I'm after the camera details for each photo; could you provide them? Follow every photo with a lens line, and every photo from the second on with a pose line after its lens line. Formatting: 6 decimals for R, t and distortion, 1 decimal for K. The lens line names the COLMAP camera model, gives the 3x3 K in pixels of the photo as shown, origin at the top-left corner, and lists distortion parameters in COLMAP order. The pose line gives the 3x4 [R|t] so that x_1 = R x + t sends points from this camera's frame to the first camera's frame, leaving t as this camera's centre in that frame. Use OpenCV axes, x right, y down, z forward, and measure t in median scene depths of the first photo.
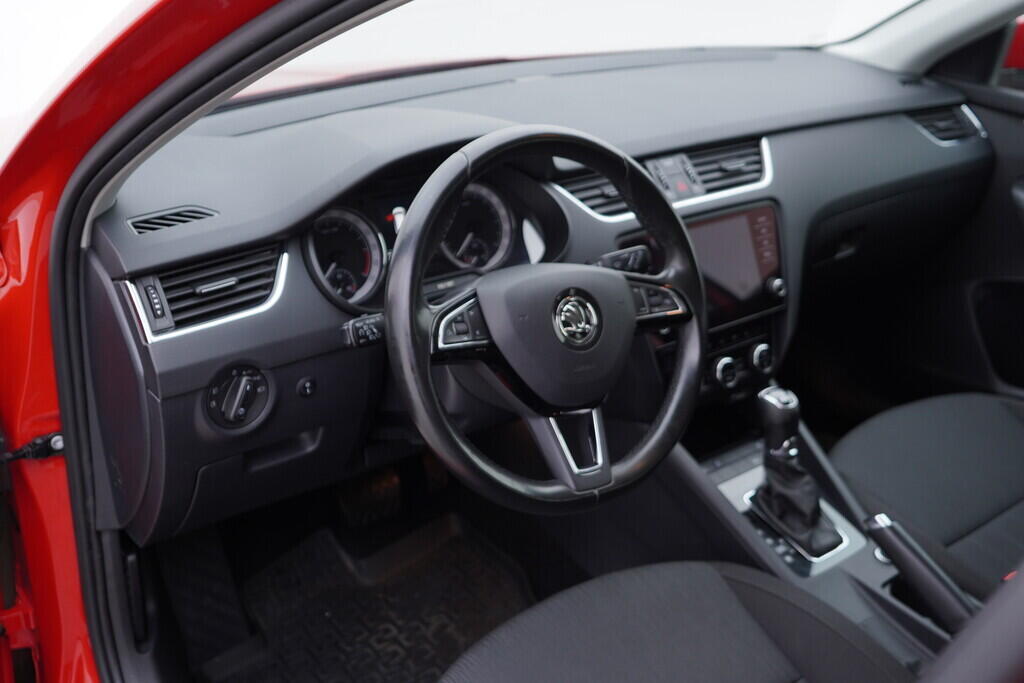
lens RADIAL K [[1062.3, 0, 516.8], [0, 1062.3, 342.9], [0, 0, 1]] dist [-0.005503, 0.022759]
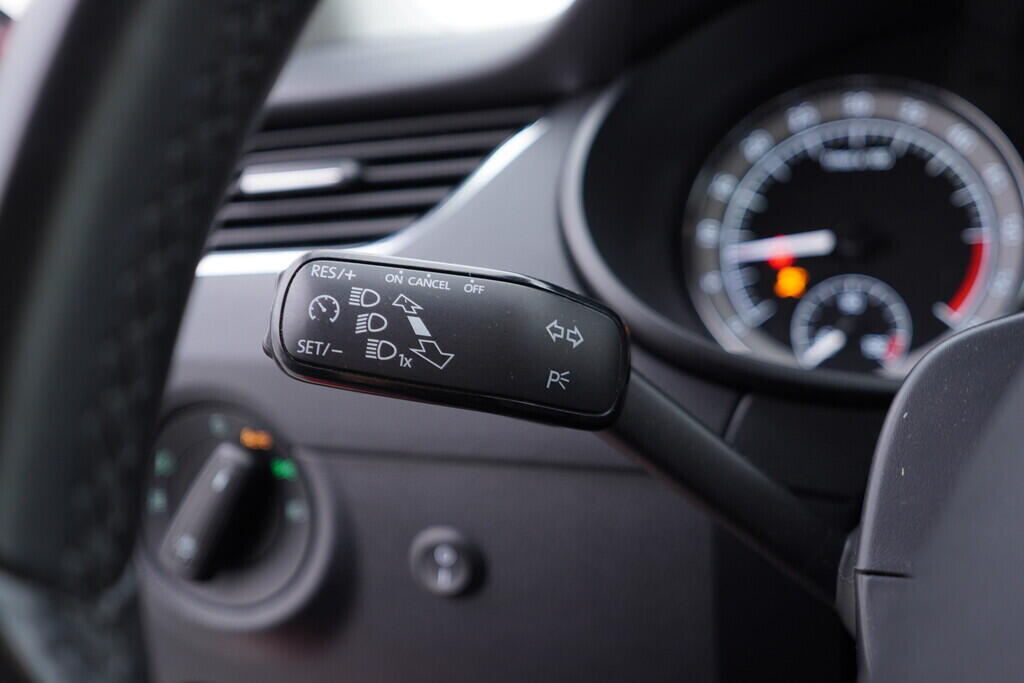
lens RADIAL K [[1062.3, 0, 516.8], [0, 1062.3, 342.9], [0, 0, 1]] dist [-0.005503, 0.022759]
pose [[0.520263, 0.100794, -0.848037, 0.048168], [-0.303011, 0.950190, -0.072958, 0.000350], [0.798443, 0.294922, 0.524890, 0.822792]]
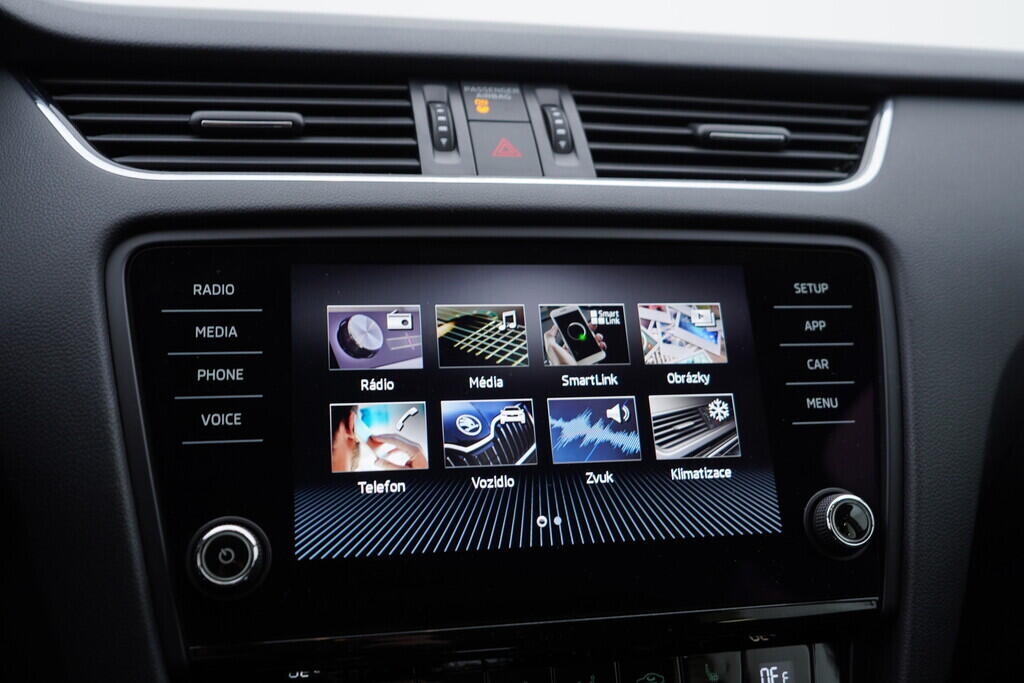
lens RADIAL K [[1062.3, 0, 516.8], [0, 1062.3, 342.9], [0, 0, 1]] dist [-0.005503, 0.022759]
pose [[0.903667, 0.037471, -0.426593, 0.367313], [-0.169151, 0.946393, -0.275189, -0.008402], [0.393413, 0.320838, 0.861562, 0.928755]]
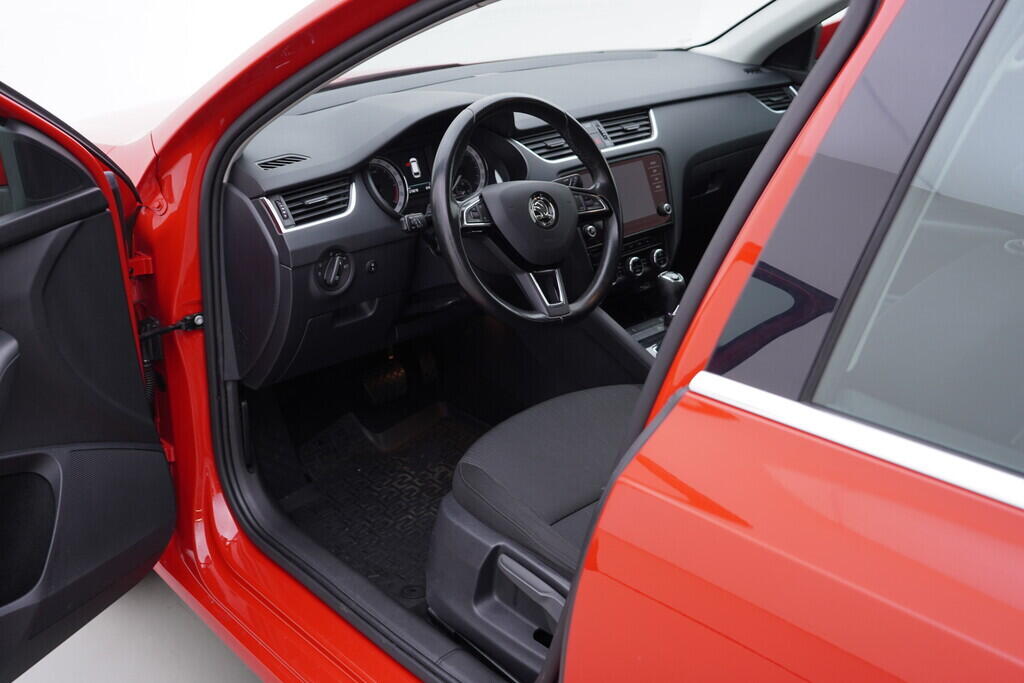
lens RADIAL K [[1062.3, 0, 516.8], [0, 1062.3, 342.9], [0, 0, 1]] dist [-0.005503, 0.022759]
pose [[0.994305, -0.058292, 0.089211, -0.128109], [0.060544, 0.997906, -0.022745, 0.195913], [-0.087699, 0.028016, 0.995753, -0.552005]]
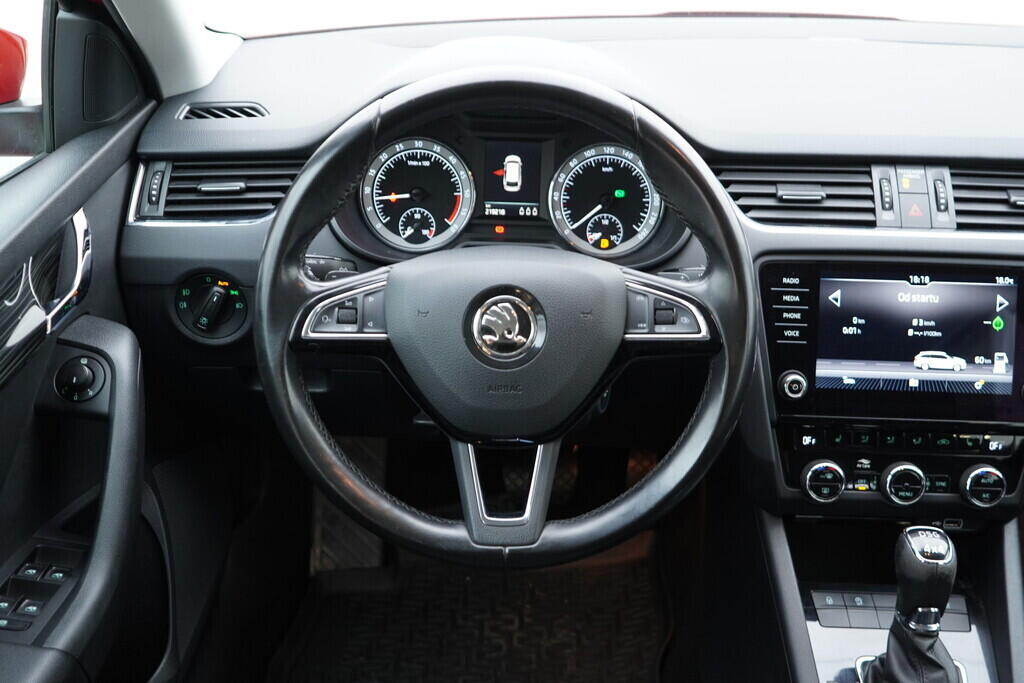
lens RADIAL K [[1067.9, 0, 512.0], [0, 1067.9, 341.5], [0, 0, 1]] dist [0.007428, 0.027069]
pose [[0.780275, 0.288360, -0.554995, 0.453296], [-0.267020, 0.956024, 0.121318, -0.099028], [0.565572, 0.053533, 0.822960, 0.338716]]
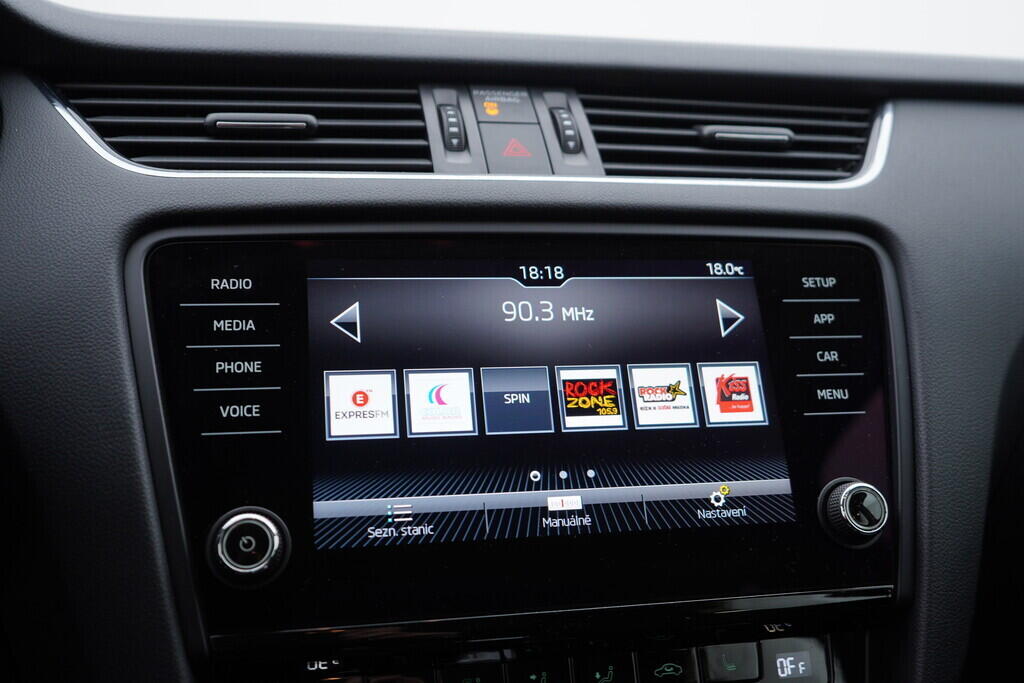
lens RADIAL K [[1062.3, 0, 516.8], [0, 1062.3, 342.9], [0, 0, 1]] dist [-0.005503, 0.022759]
pose [[0.907273, 0.014296, -0.420298, 0.362354], [-0.157590, 0.938155, -0.308271, 0.007452], [0.389898, 0.345921, 0.853416, 0.927515]]
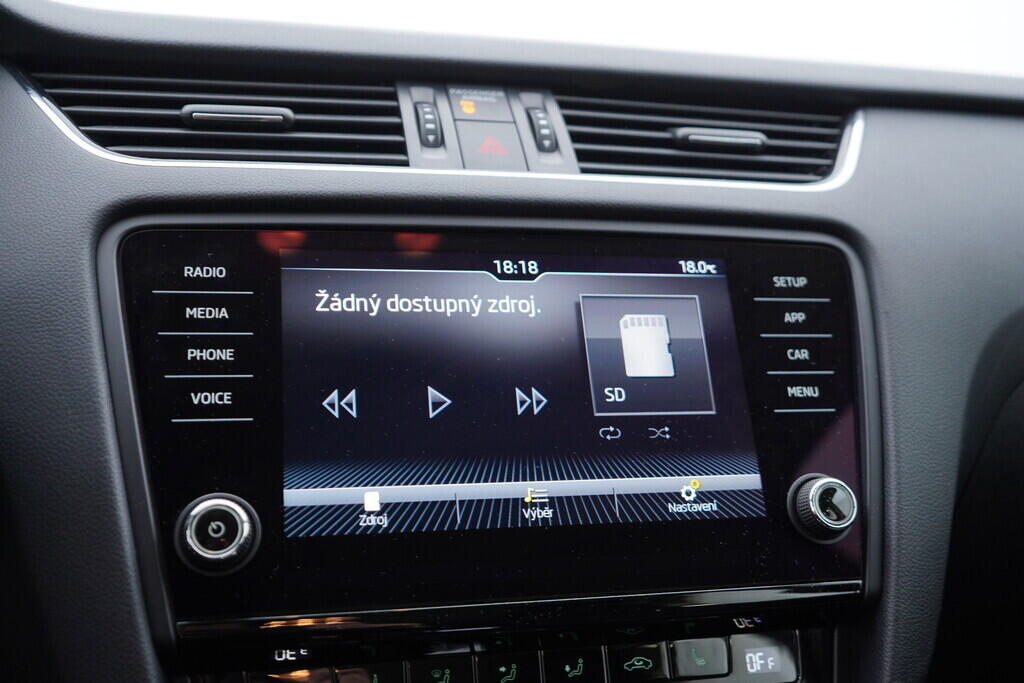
lens RADIAL K [[1062.3, 0, 516.8], [0, 1062.3, 342.9], [0, 0, 1]] dist [-0.005503, 0.022759]
pose [[0.917106, 0.015361, -0.398347, 0.363173], [-0.160399, 0.929019, -0.333460, 0.017628], [0.364950, 0.369712, 0.854473, 0.930393]]
